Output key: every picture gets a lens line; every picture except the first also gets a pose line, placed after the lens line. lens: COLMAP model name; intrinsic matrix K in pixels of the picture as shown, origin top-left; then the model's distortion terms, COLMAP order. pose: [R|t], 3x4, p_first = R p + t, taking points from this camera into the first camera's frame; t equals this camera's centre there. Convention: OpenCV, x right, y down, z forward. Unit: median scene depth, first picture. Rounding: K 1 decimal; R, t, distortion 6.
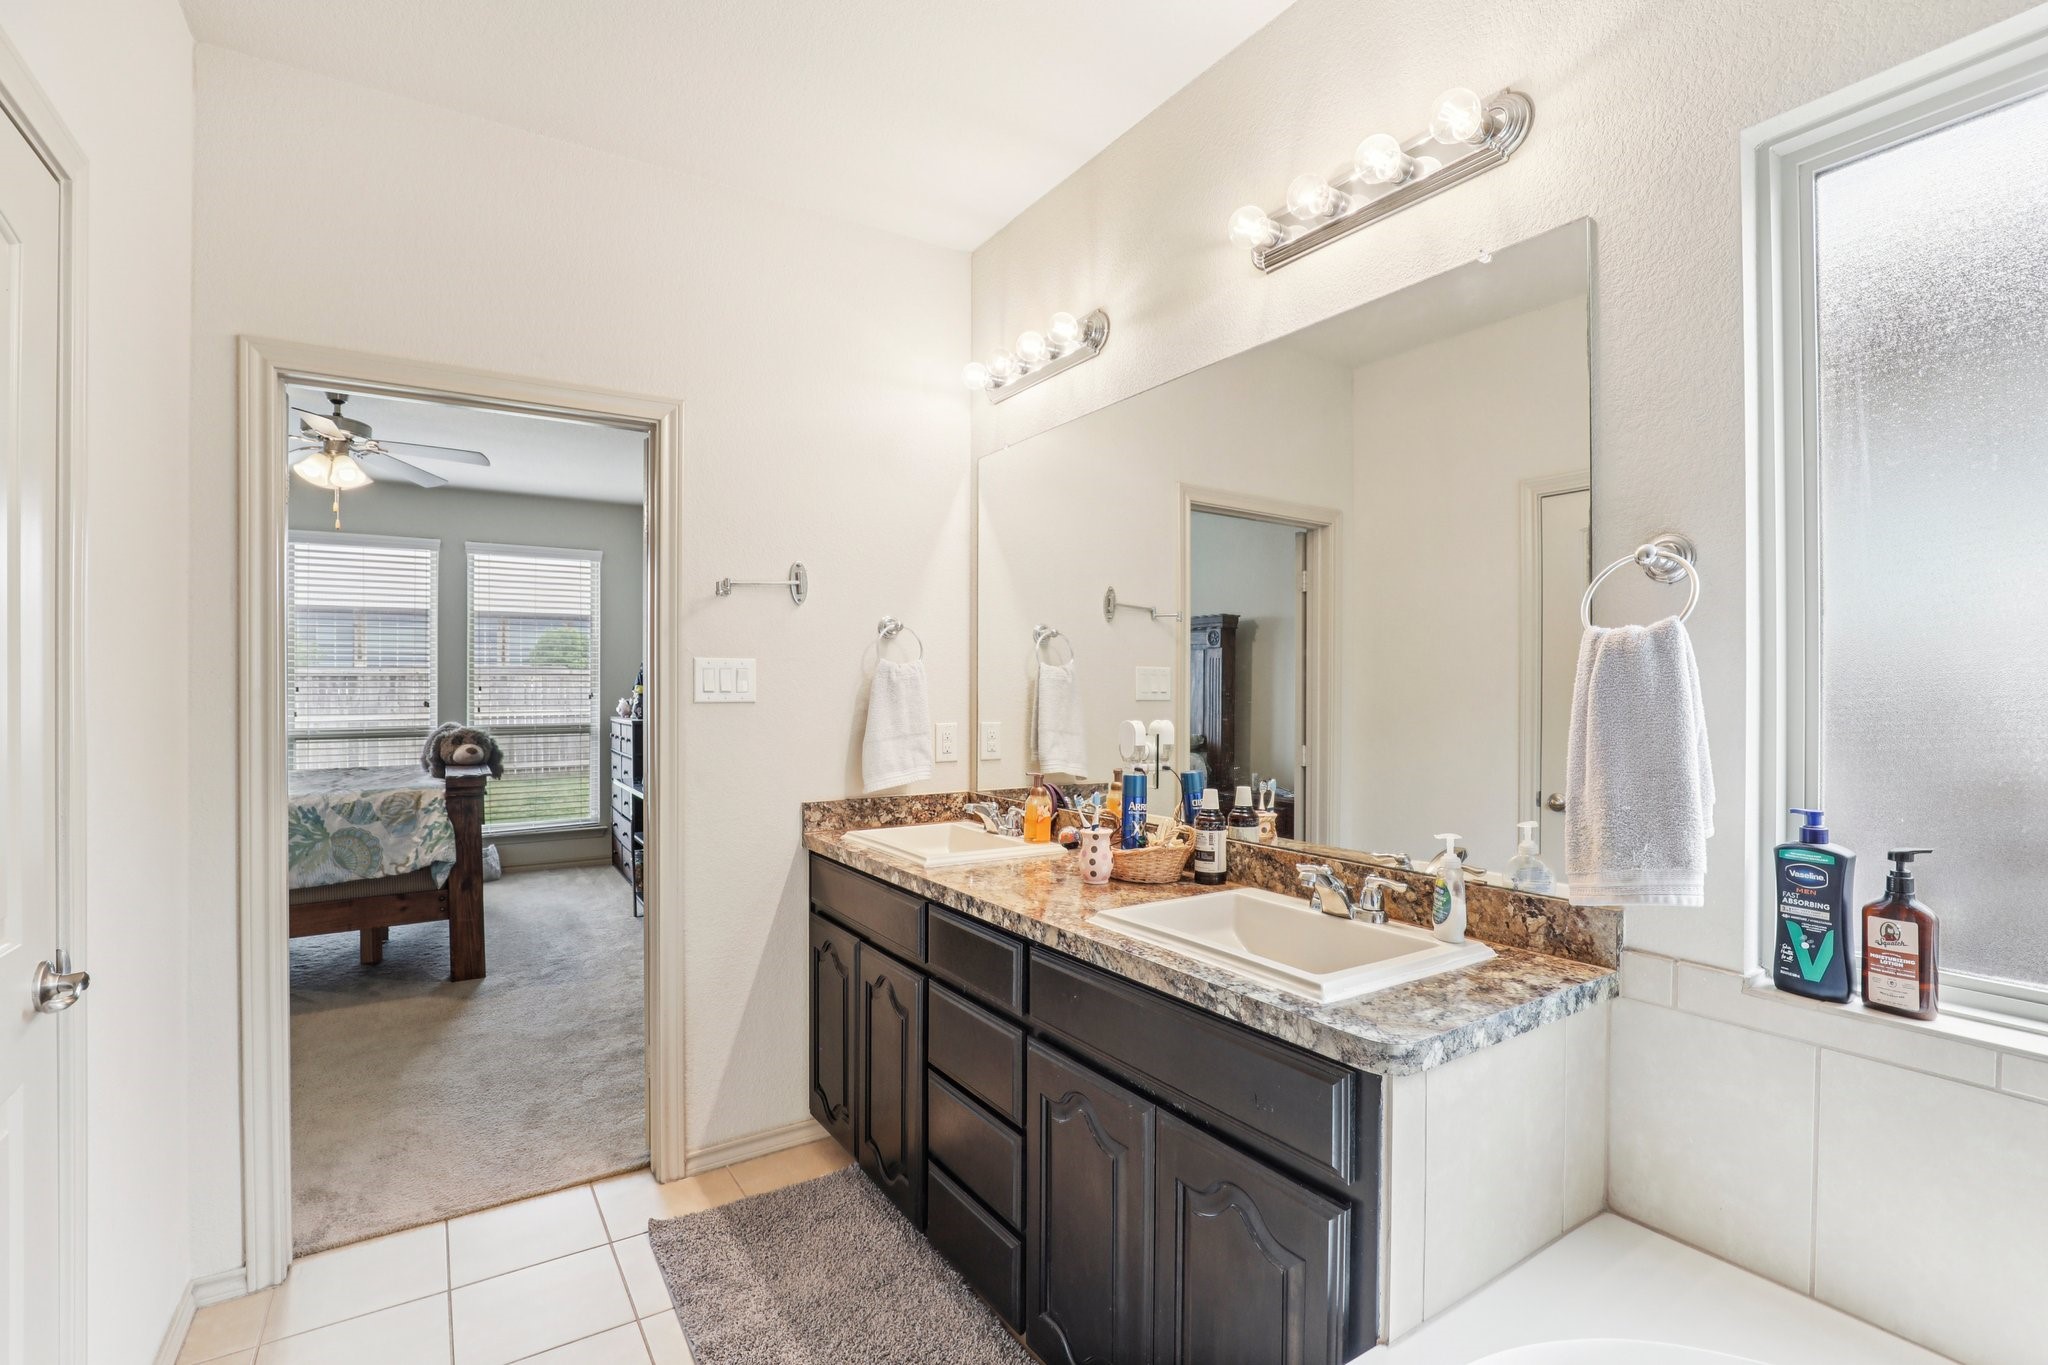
lens RADIAL K [[939.7, 0, 1022.6], [0, 939.7, 685.4], [0, 0, 1]] dist [-0.022484, -0.000211]
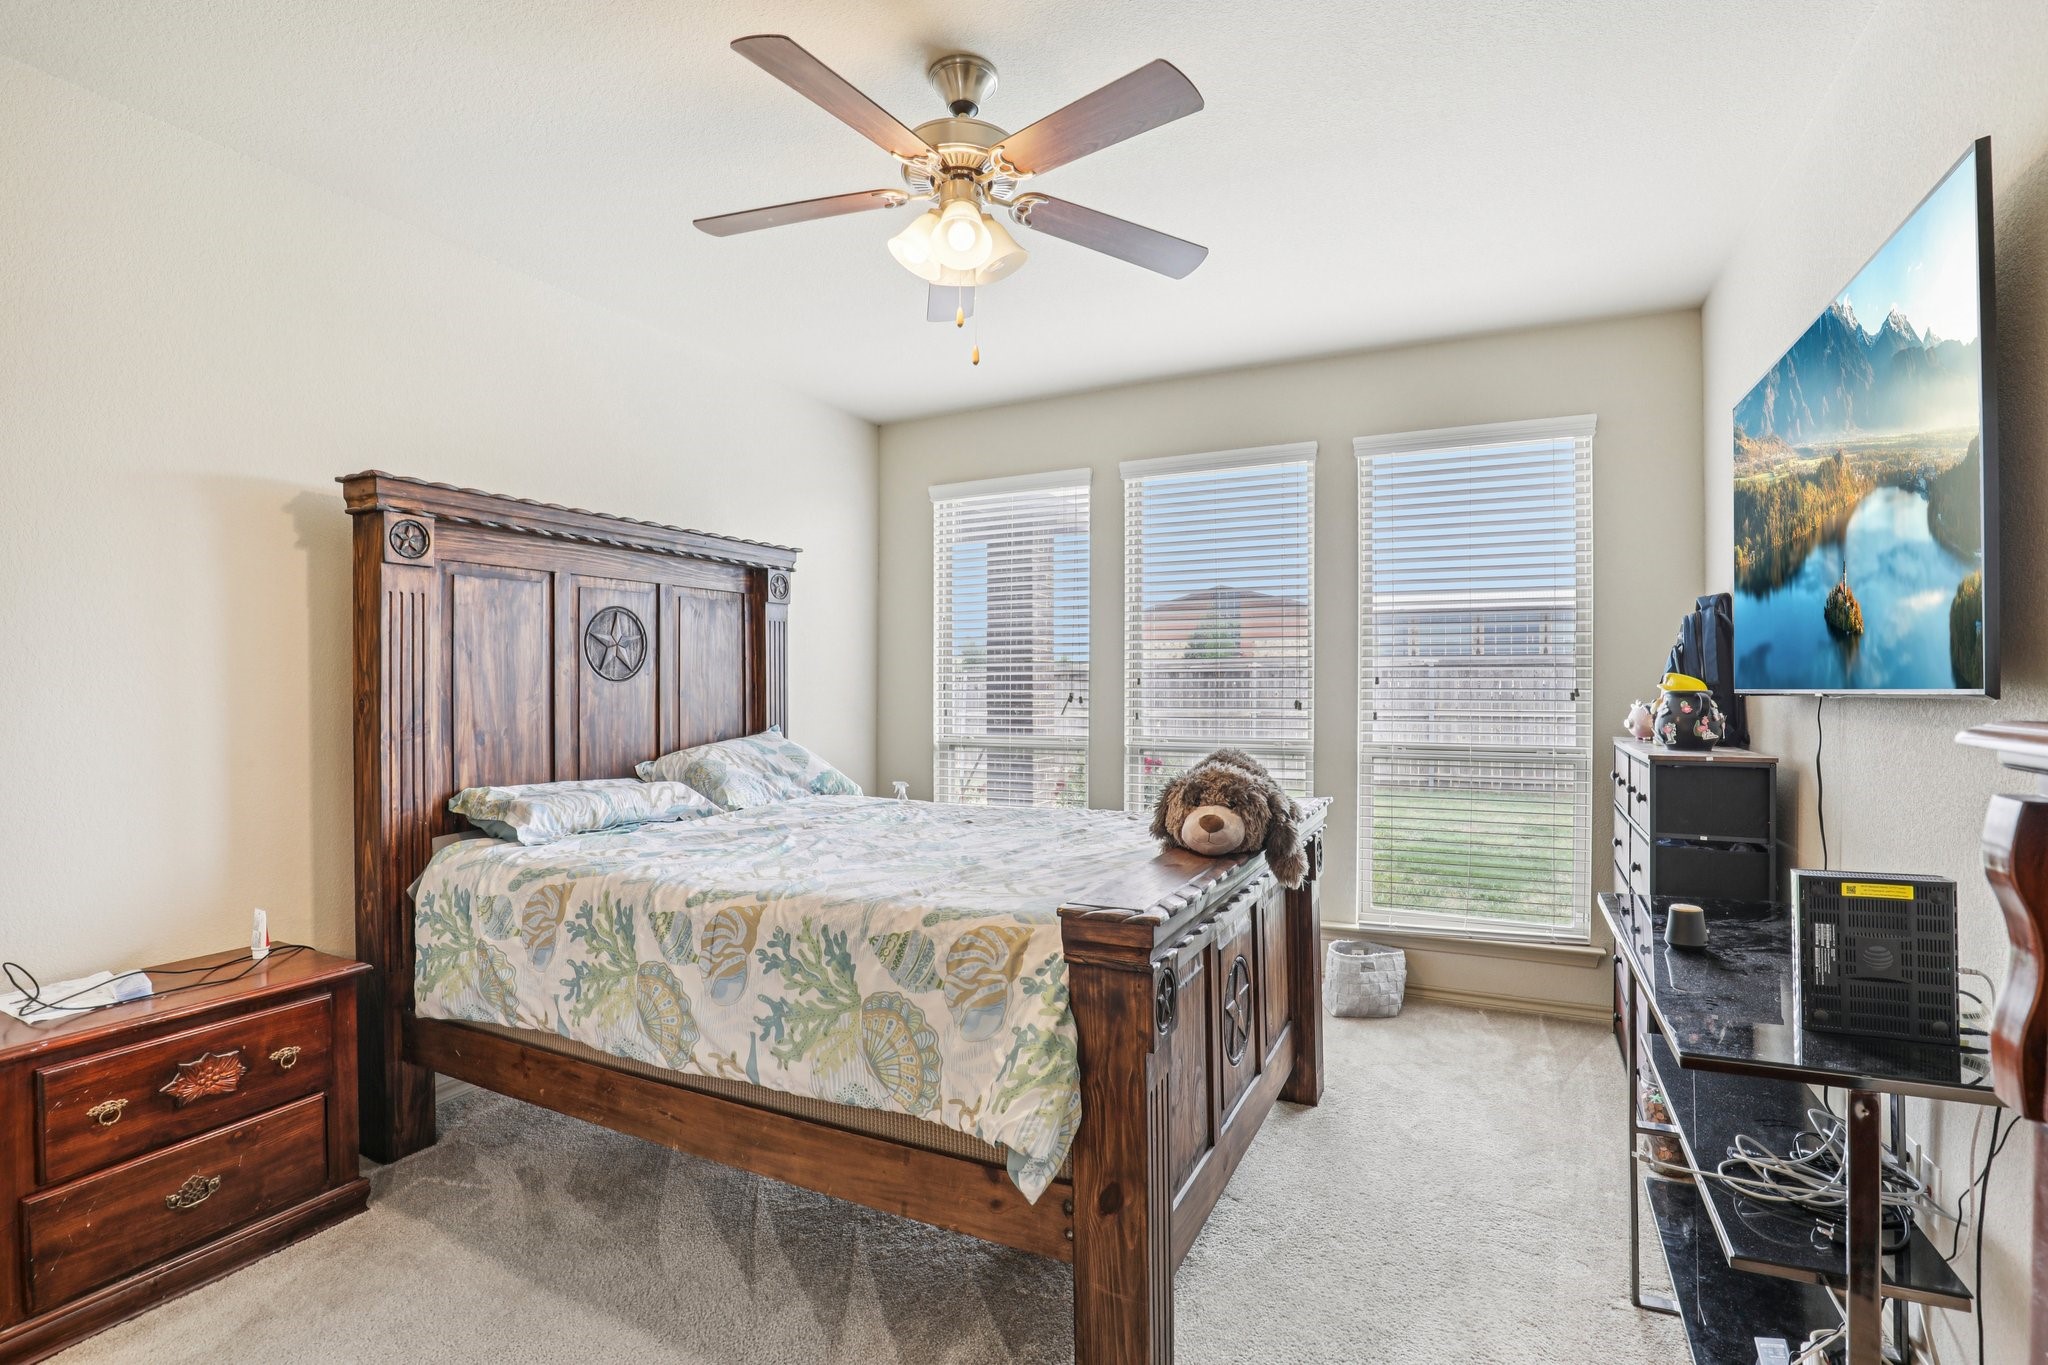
lens RADIAL K [[939.7, 0, 1022.3], [0, 939.7, 676.4], [0, 0, 1]] dist [-0.022484, -0.000211]
pose [[0.520716, -0.001846, -0.853728, -0.304965], [-0.000990, 0.999996, -0.002766, 0.004470], [0.853729, 0.002286, 0.520712, 0.799022]]
